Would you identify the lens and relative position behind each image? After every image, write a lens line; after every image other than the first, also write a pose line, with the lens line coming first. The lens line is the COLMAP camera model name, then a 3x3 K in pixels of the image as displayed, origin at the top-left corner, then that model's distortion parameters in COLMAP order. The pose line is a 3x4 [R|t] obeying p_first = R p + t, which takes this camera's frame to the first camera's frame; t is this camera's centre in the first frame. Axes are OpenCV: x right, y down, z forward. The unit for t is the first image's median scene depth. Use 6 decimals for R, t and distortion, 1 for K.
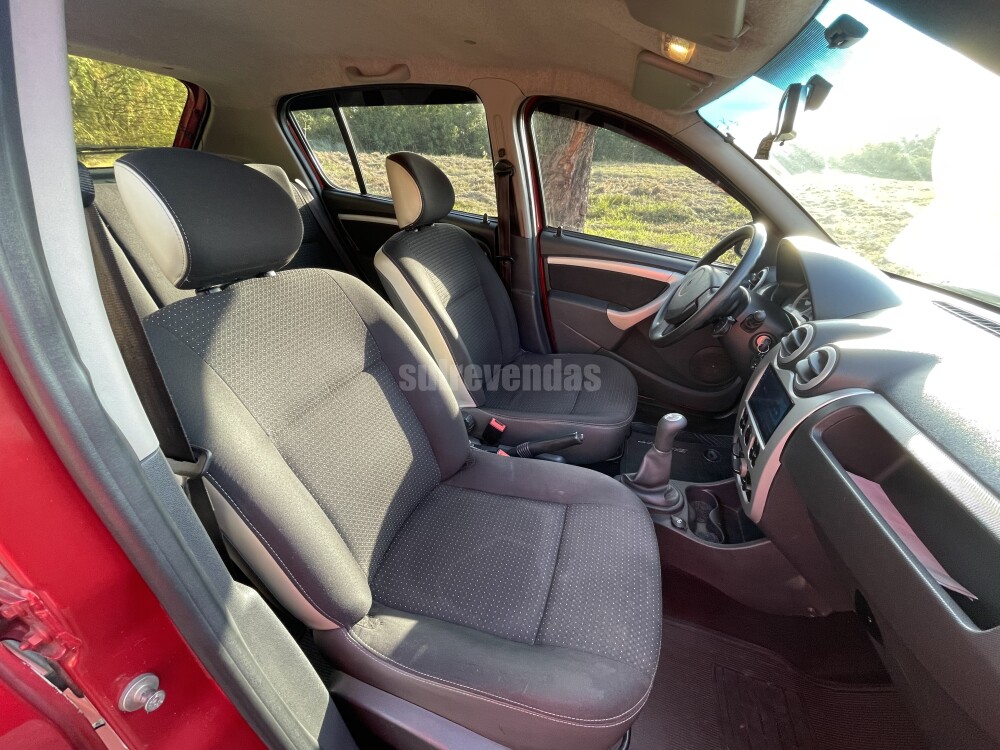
lens RADIAL K [[411.8, 0, 500.9], [0, 411.8, 372.2], [0, 0, 1]] dist [0.000368, -0.000144]
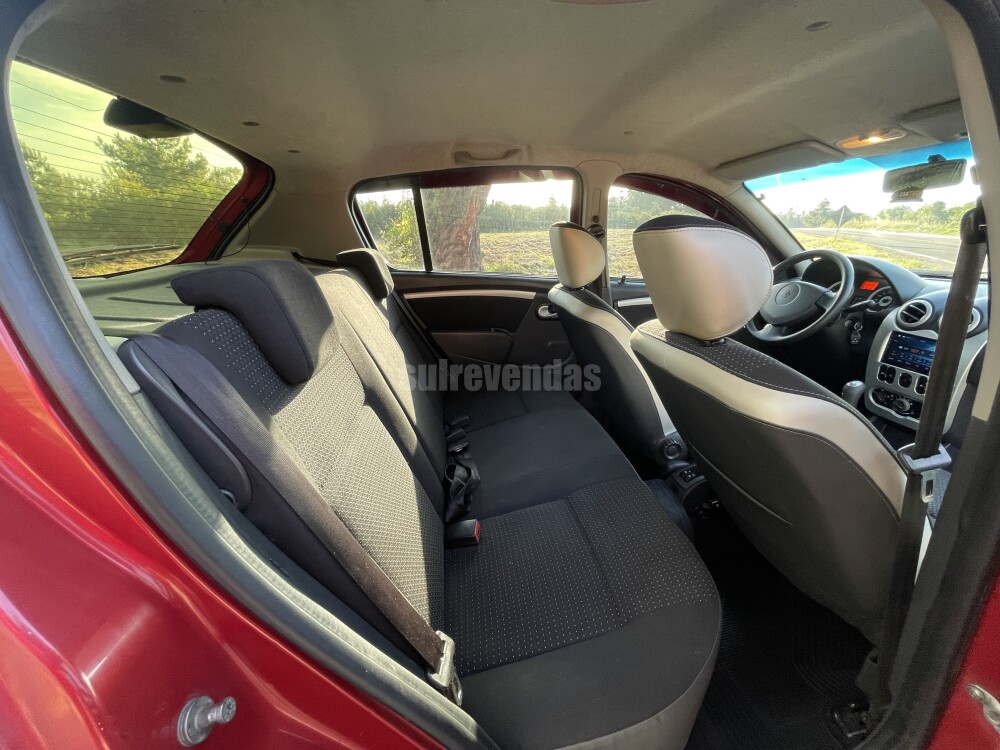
lens RADIAL K [[411.8, 0, 500.9], [0, 411.8, 372.2], [0, 0, 1]] dist [0.000368, -0.000144]
pose [[0.887239, -0.214369, 0.408477, -0.734633], [0.274638, 0.956908, -0.094347, -0.074575], [-0.370650, 0.195892, 0.907880, 0.114715]]
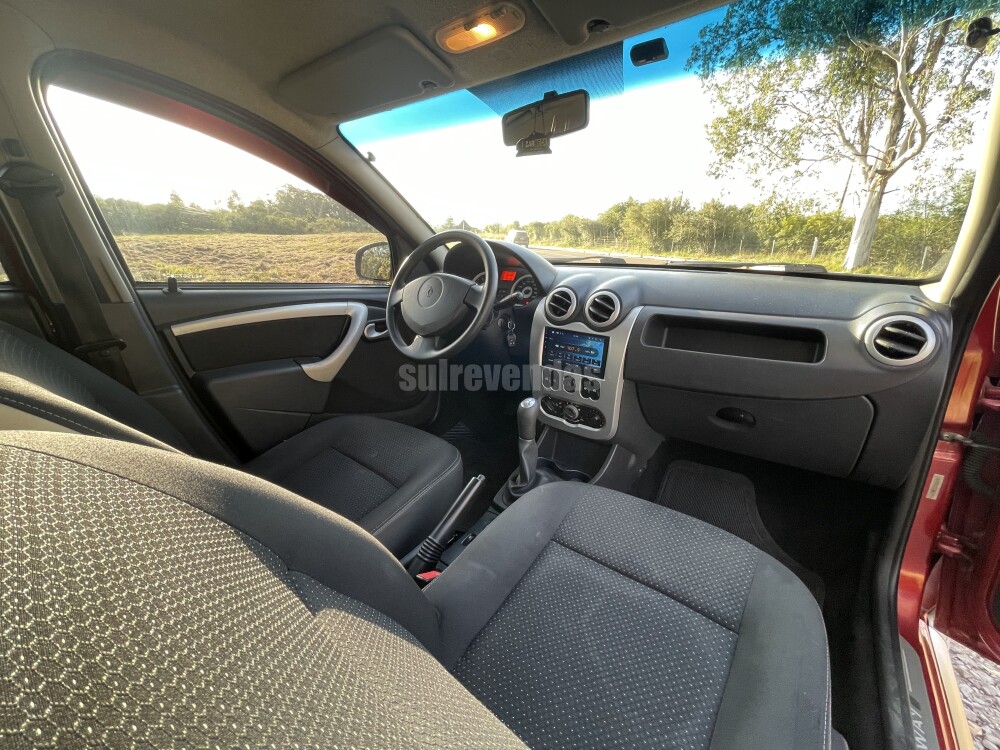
lens RADIAL K [[402.0, 0, 504.4], [0, 402.0, 372.0], [0, 0, 1]] dist [0.000457, 0.000019]
pose [[0.337776, -0.348980, 0.874140, -0.284883], [0.458714, 0.872000, 0.170874, -0.097718], [-0.821881, 0.343263, 0.454623, 0.351076]]
